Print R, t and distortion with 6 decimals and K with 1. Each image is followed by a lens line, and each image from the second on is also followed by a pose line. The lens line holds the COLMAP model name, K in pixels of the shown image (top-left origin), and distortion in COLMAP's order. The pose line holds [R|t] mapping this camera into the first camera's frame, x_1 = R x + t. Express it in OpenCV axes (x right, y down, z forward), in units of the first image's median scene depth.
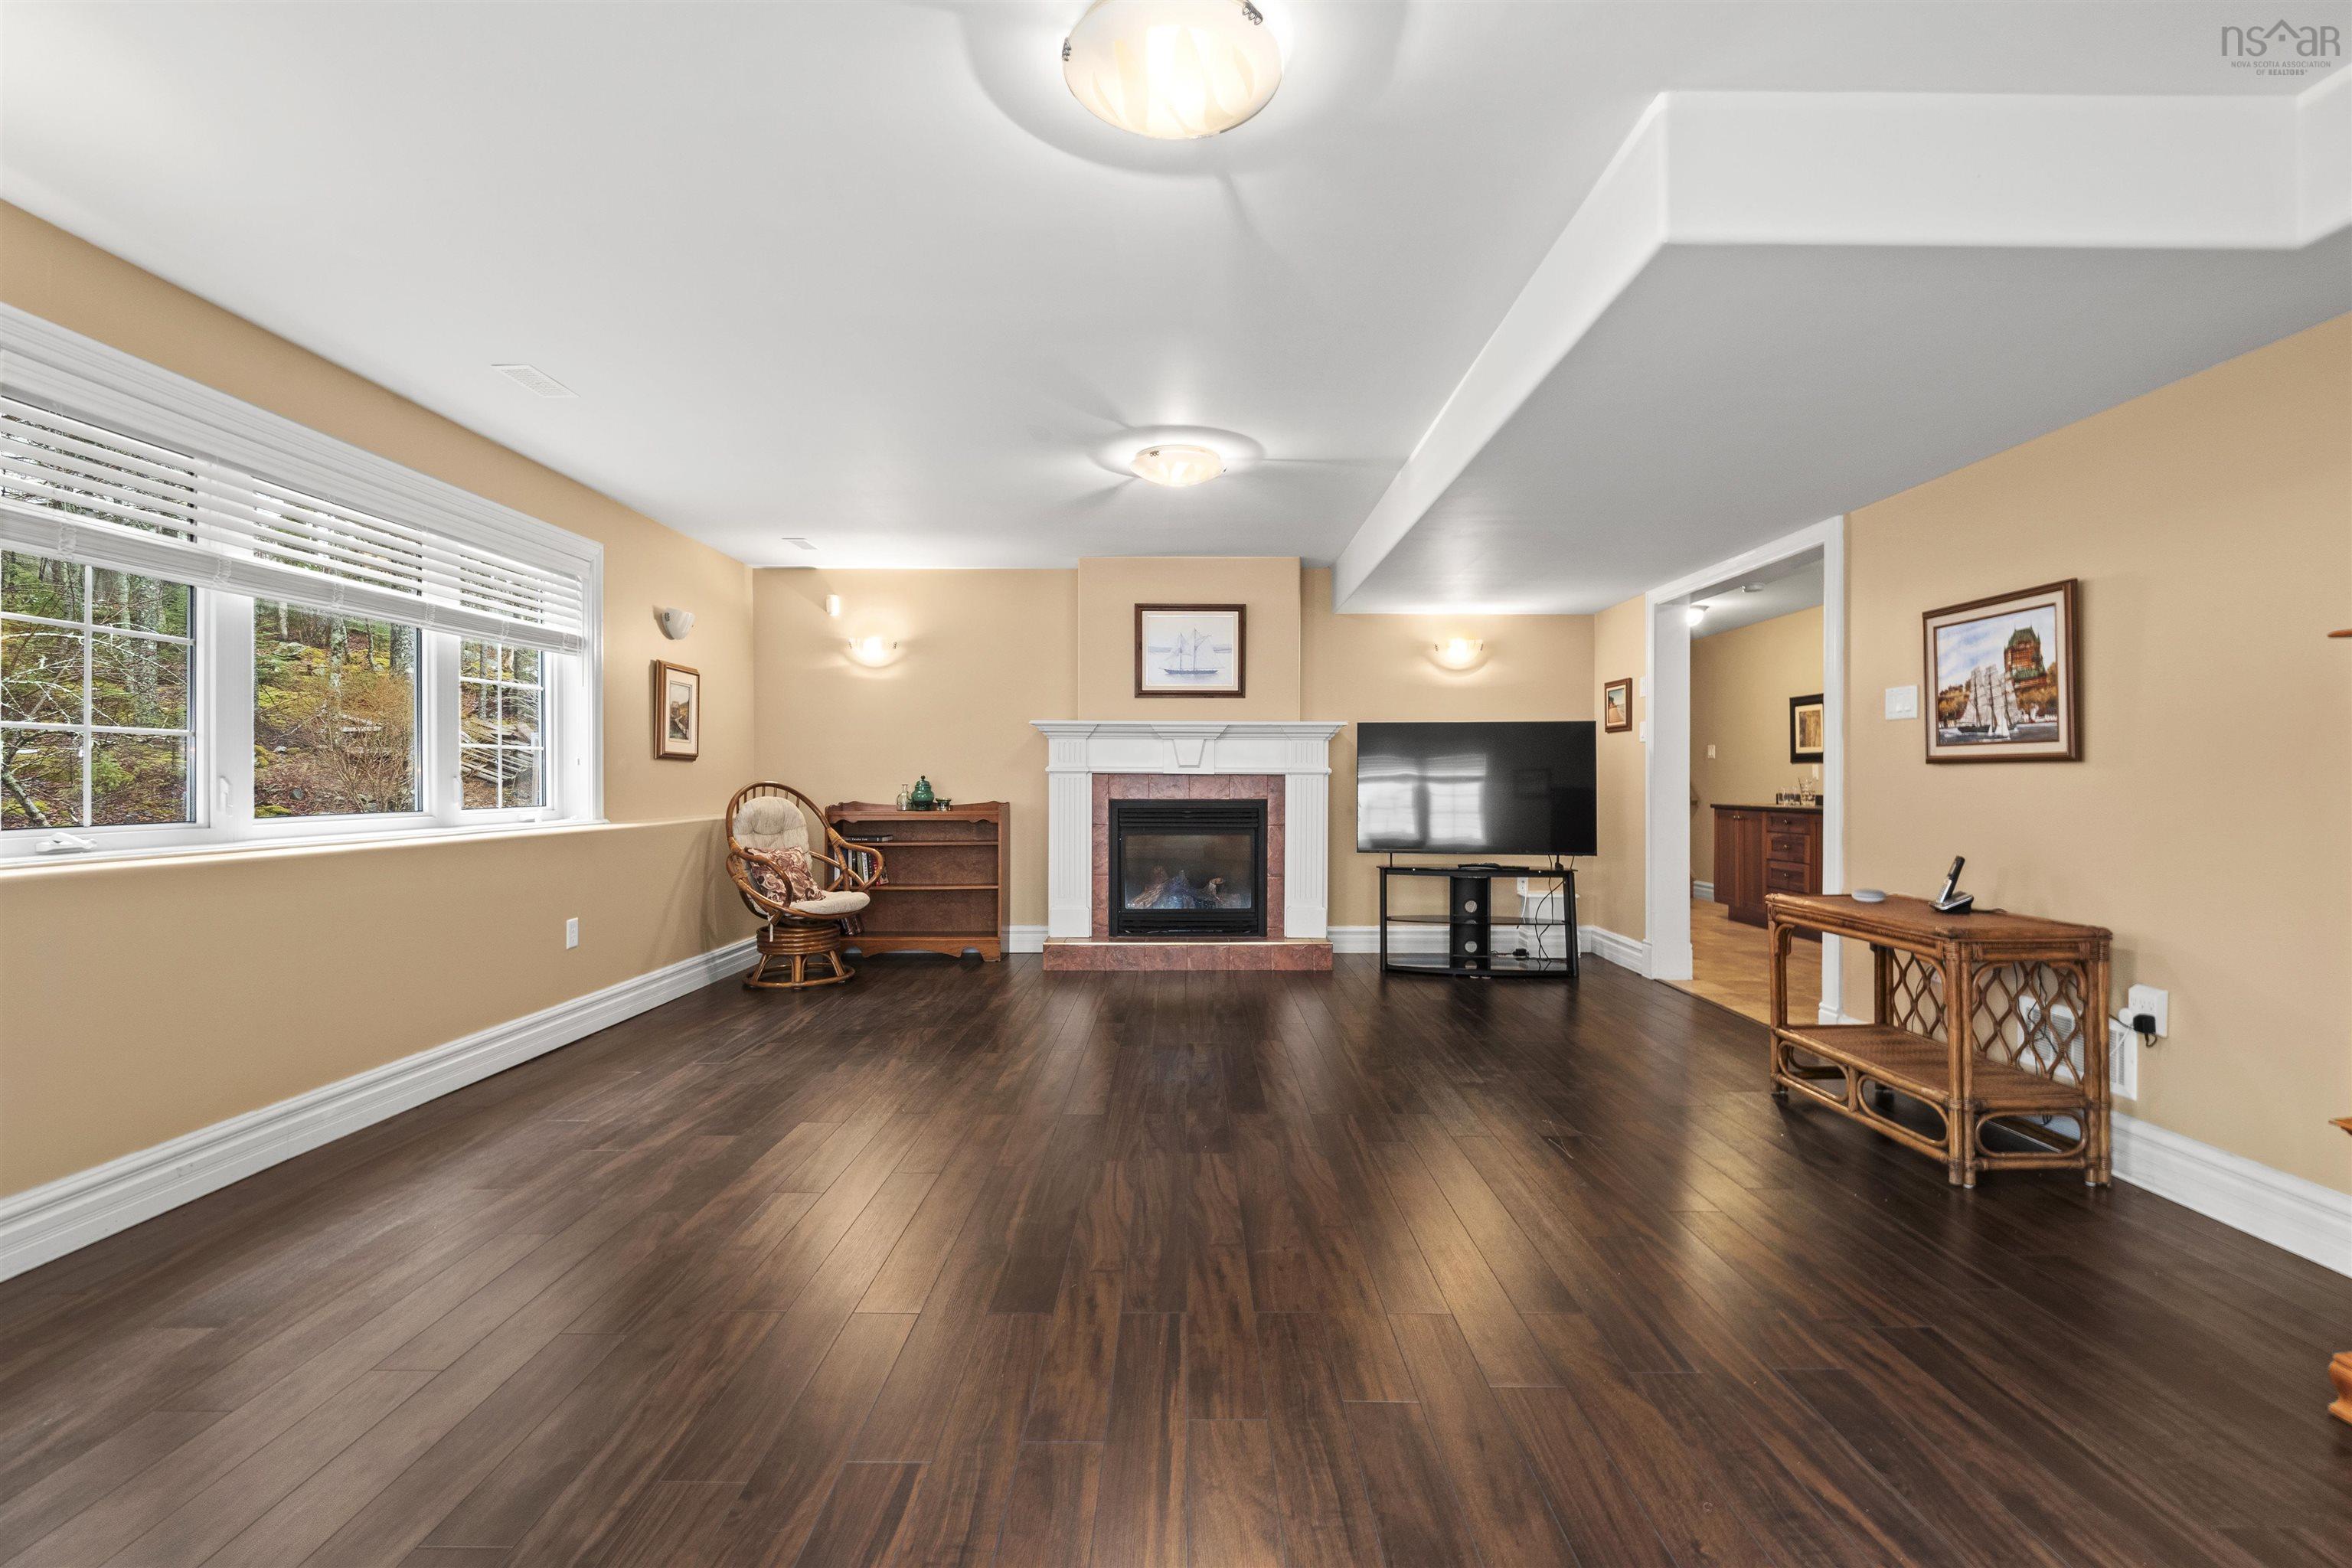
lens RADIAL K [[1049.9, 0, 1179.8], [0, 1049.9, 780.5], [0, 0, 1]] dist [0.006724, -0.005647]
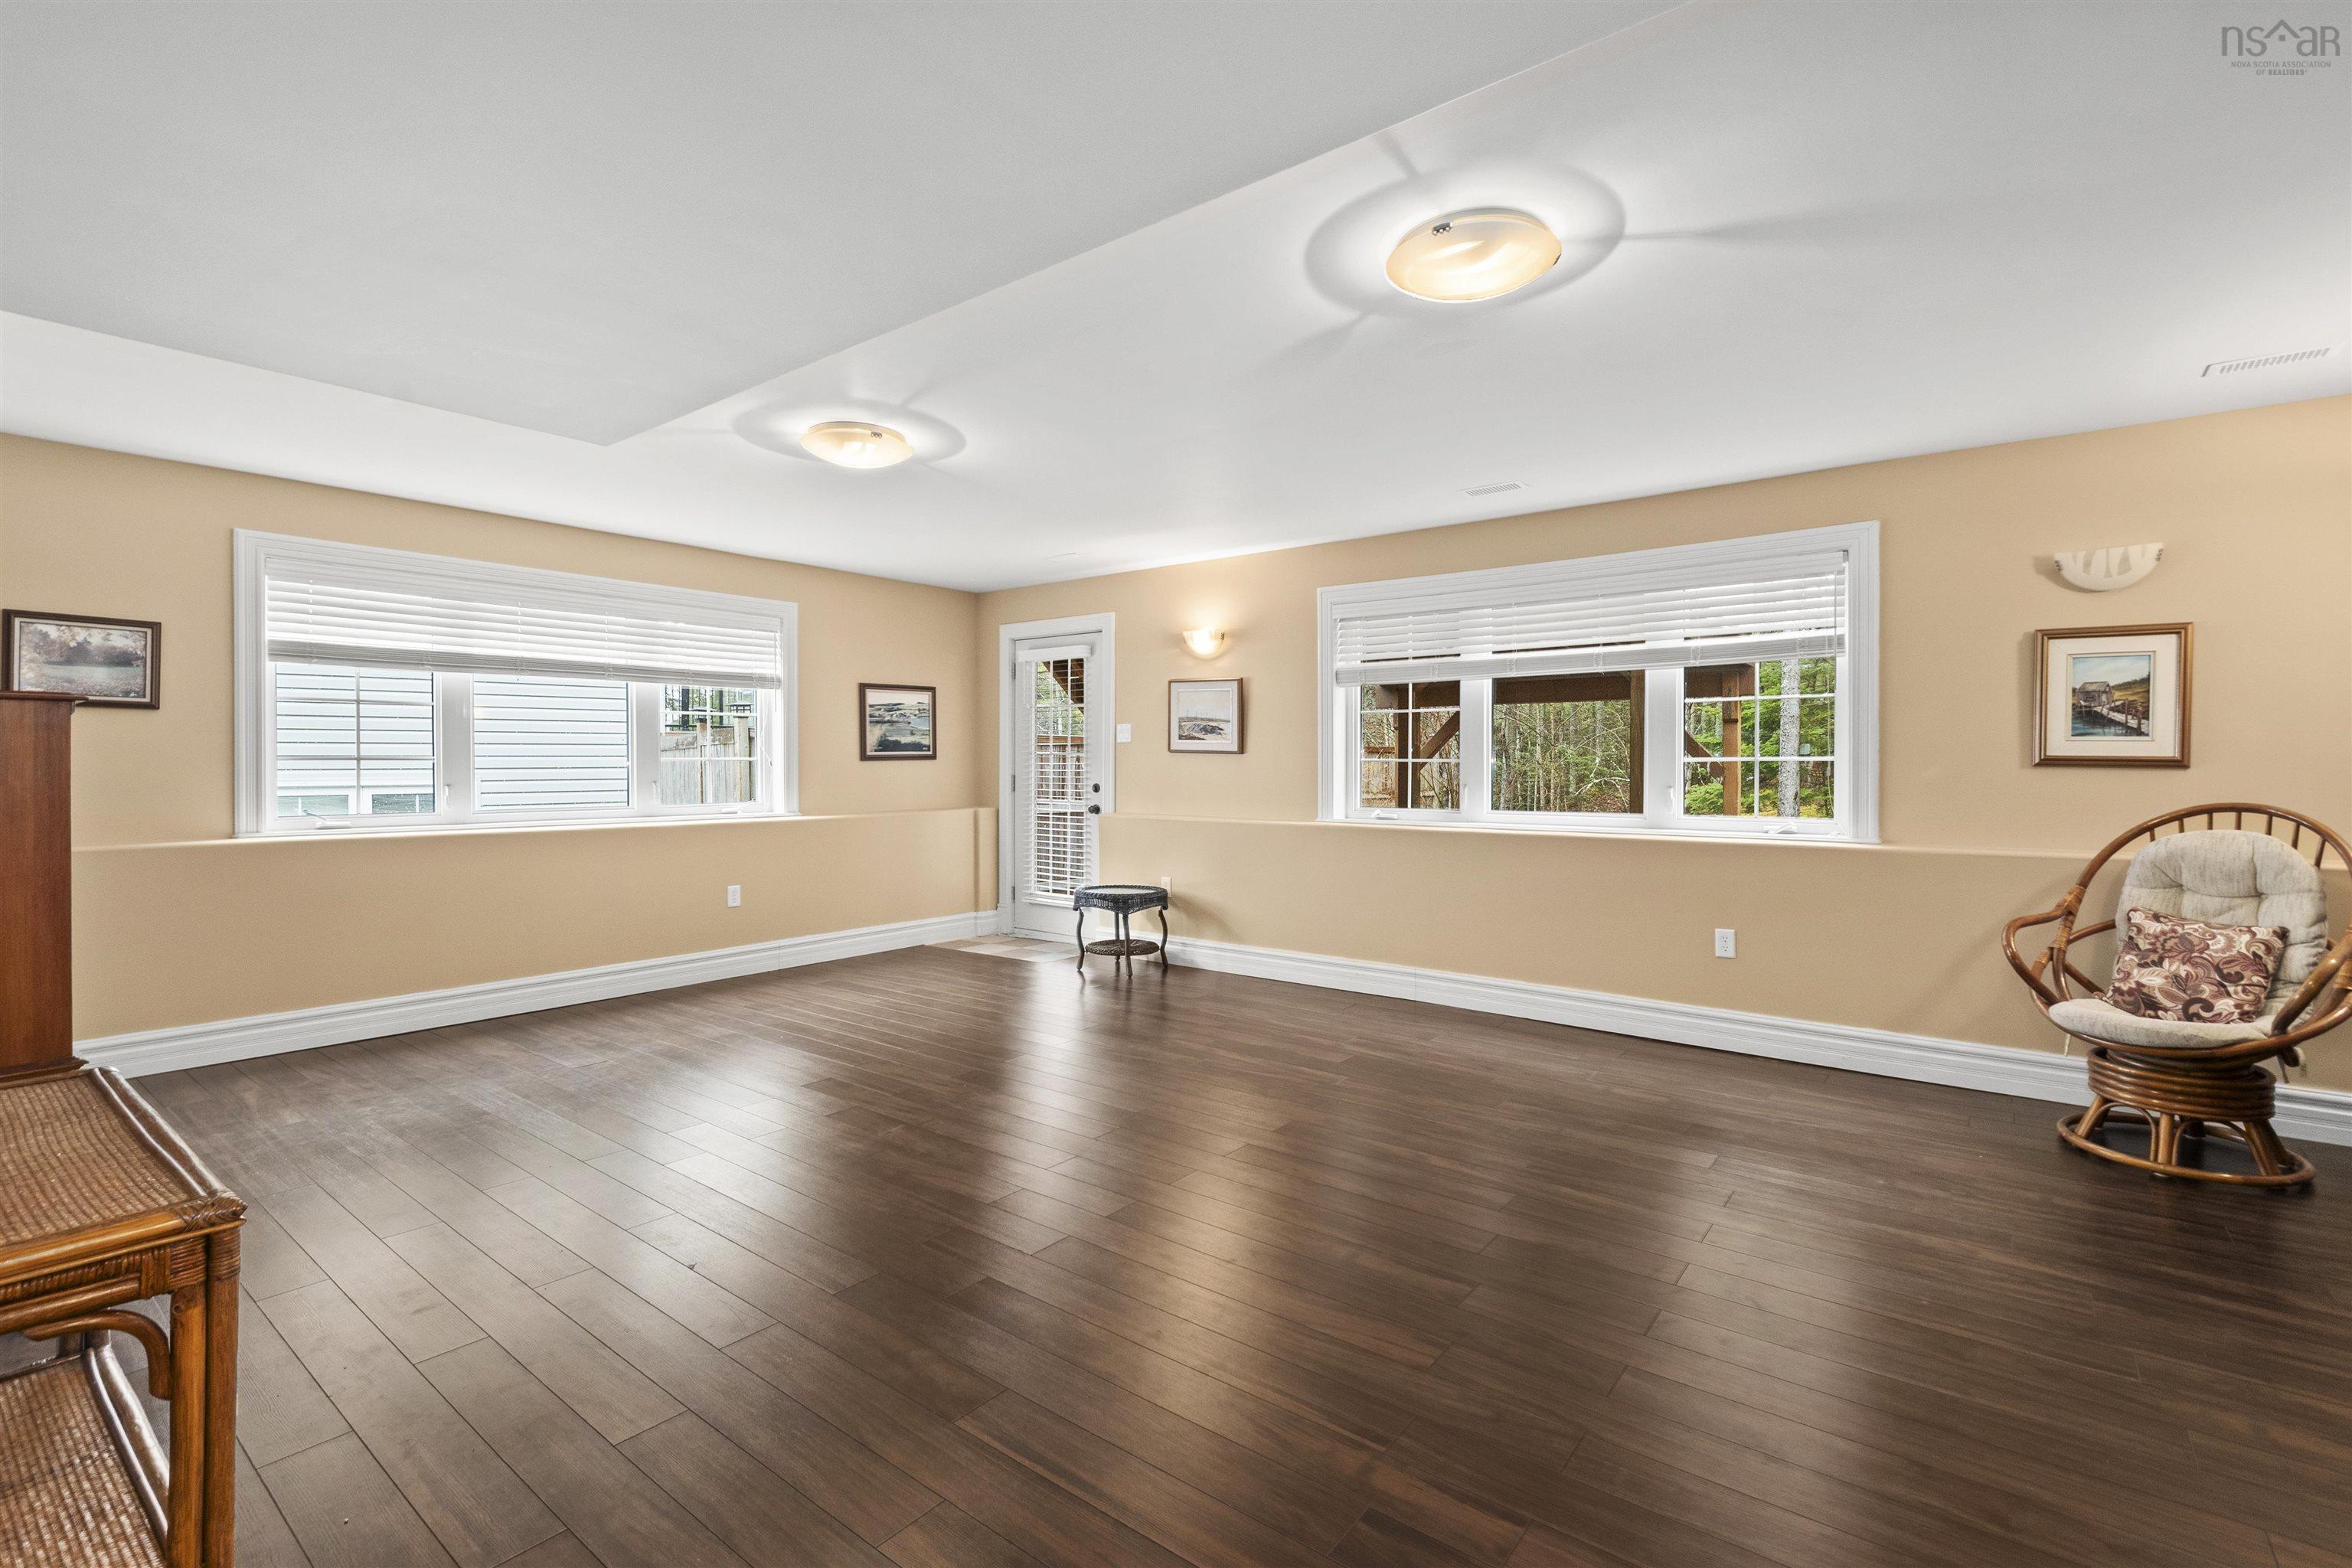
lens RADIAL K [[1049.9, 0, 1180.9], [0, 1049.9, 769.7], [0, 0, 1]] dist [0.006724, -0.005647]
pose [[-0.619057, 0.002009, -0.785343, 0.659238], [-0.001654, 0.999991, 0.003861, -0.029740], [0.785344, 0.003689, -0.619049, 1.491337]]
